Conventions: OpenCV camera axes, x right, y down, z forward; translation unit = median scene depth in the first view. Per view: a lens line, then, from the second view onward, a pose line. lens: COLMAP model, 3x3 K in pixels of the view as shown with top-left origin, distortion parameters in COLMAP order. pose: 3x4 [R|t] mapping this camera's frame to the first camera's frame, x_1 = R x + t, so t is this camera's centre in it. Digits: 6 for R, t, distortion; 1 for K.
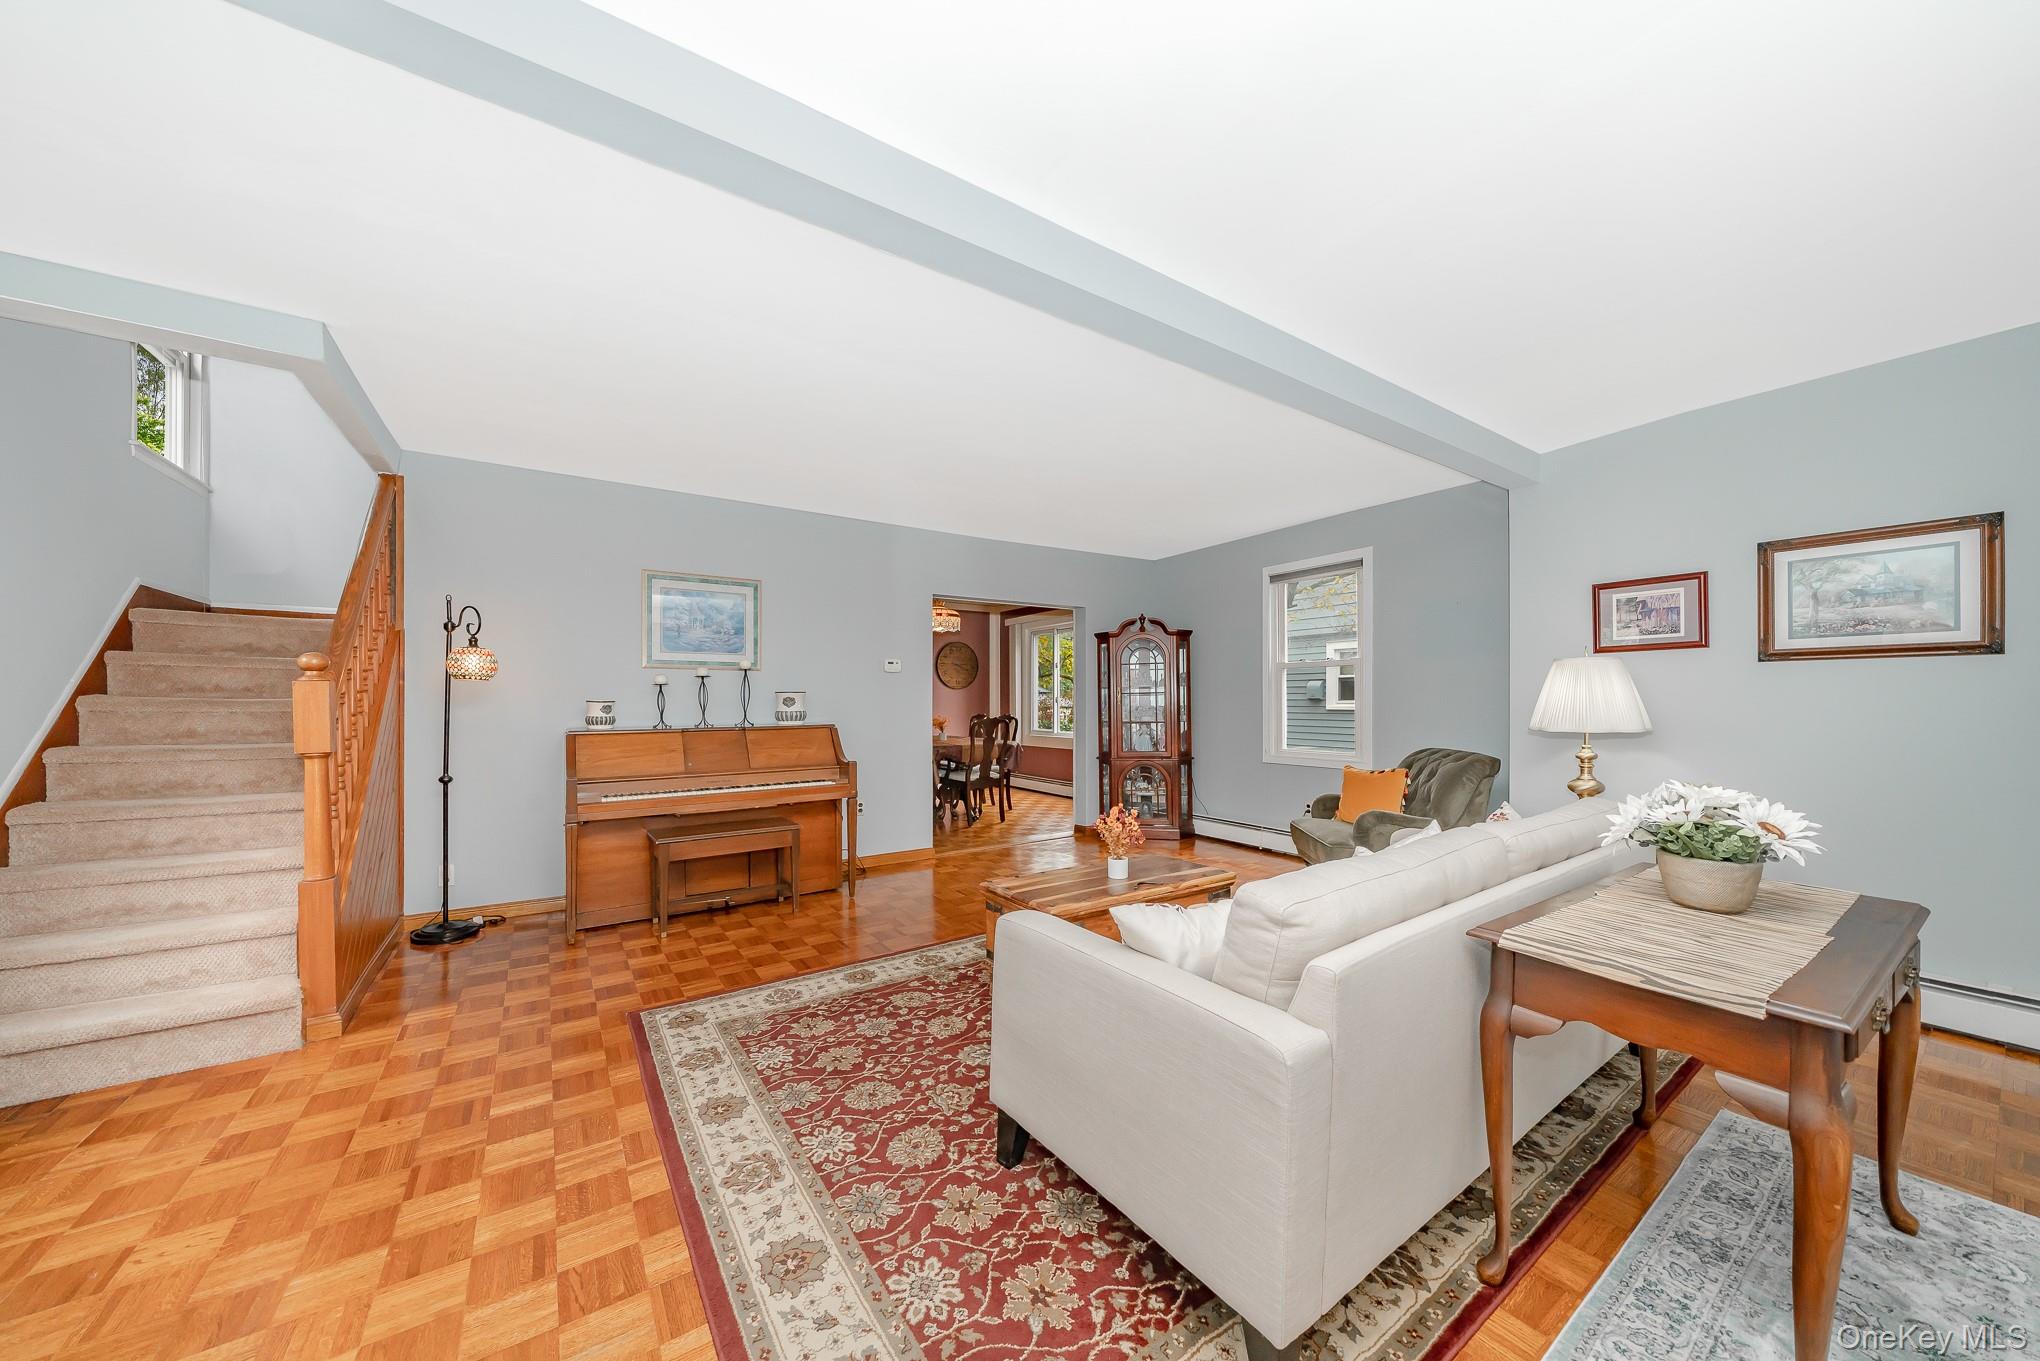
lens RADIAL K [[737.8, 0, 1011.8], [0, 737.8, 700.7], [0, 0, 1]] dist [-0.003255, -0.000020]
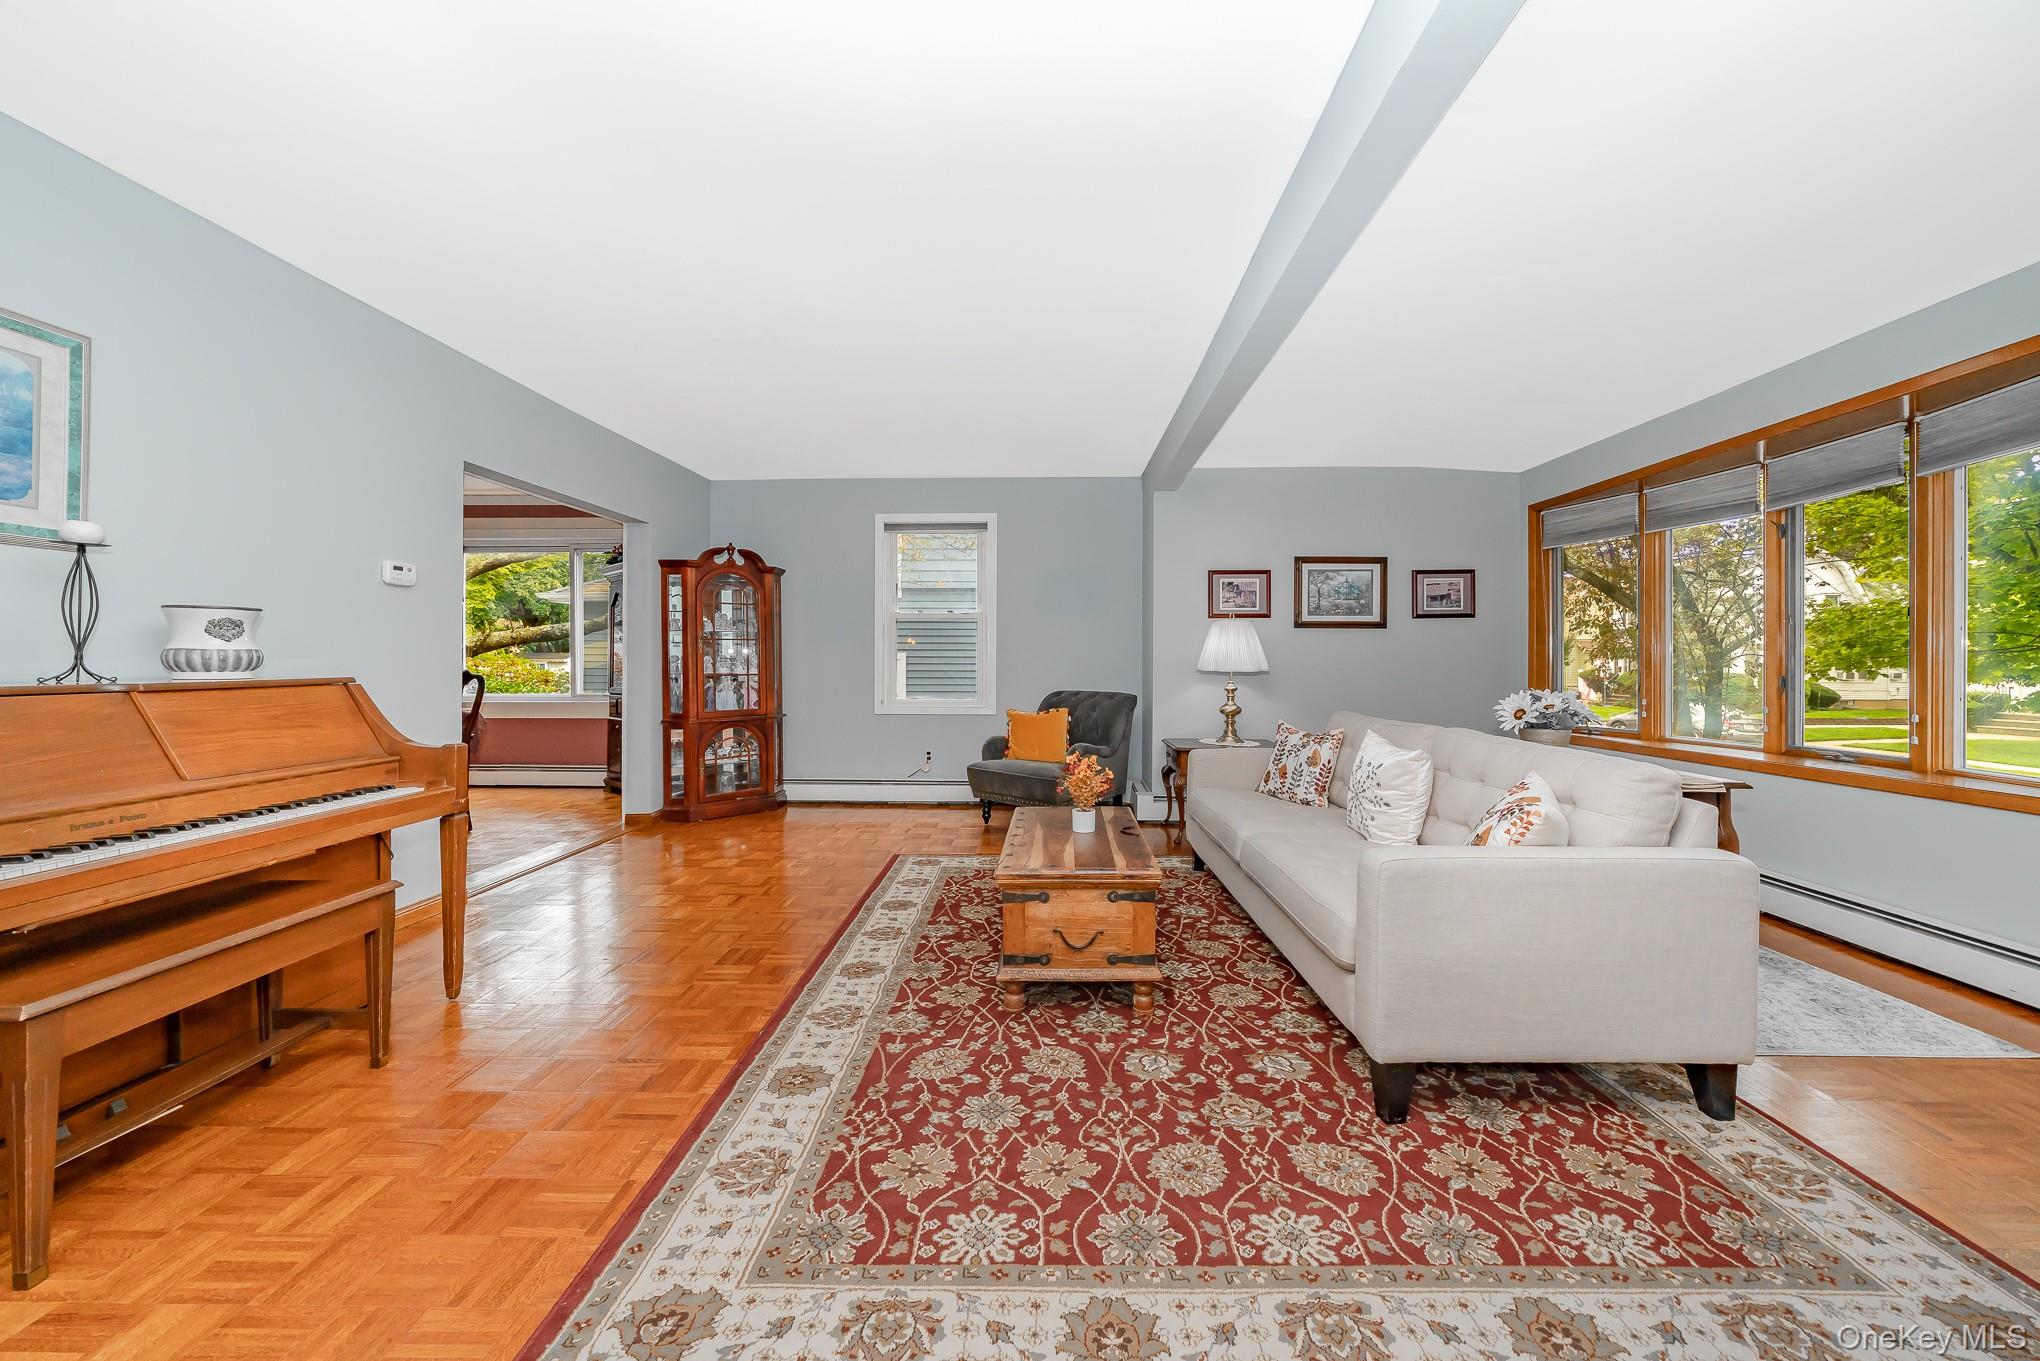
lens RADIAL K [[737.8, 0, 1025.1], [0, 737.8, 661.4], [0, 0, 1]] dist [-0.003255, -0.000020]
pose [[0.551445, 0.007868, 0.834174, -0.693813], [-0.007850, 0.999960, -0.004242, 0.033230], [-0.834174, -0.004209, 0.551485, 0.576981]]
